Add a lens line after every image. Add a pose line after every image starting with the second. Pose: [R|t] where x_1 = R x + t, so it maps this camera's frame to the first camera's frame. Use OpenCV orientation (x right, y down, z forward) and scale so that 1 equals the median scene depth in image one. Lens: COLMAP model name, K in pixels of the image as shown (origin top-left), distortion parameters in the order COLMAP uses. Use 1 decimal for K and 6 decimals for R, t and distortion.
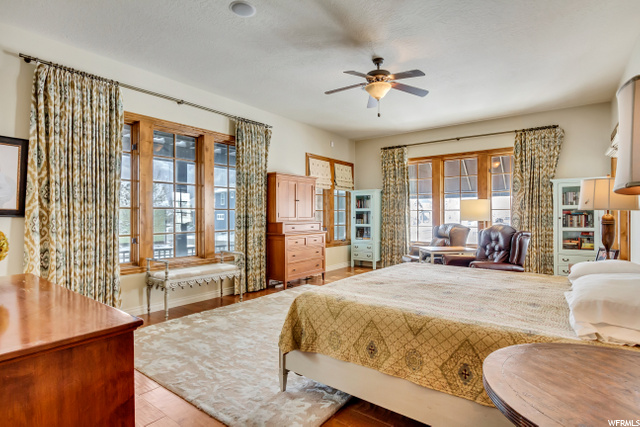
lens RADIAL K [[331.8, 0, 316.5], [0, 331.8, 213.4], [0, 0, 1]] dist [-0.001646, 0.001613]
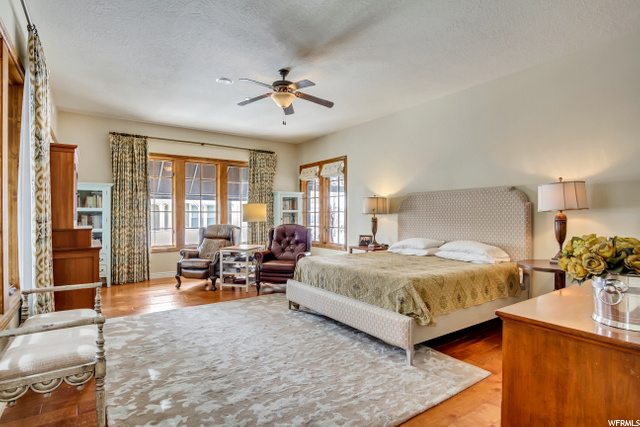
lens RADIAL K [[331.8, 0, 316.6], [0, 331.8, 215.4], [0, 0, 1]] dist [-0.001646, 0.001613]
pose [[0.307064, 0.000371, 0.951689, -0.806790], [-0.003618, 0.999993, 0.000777, -0.000799], [-0.951682, -0.003681, 0.307064, 0.578783]]
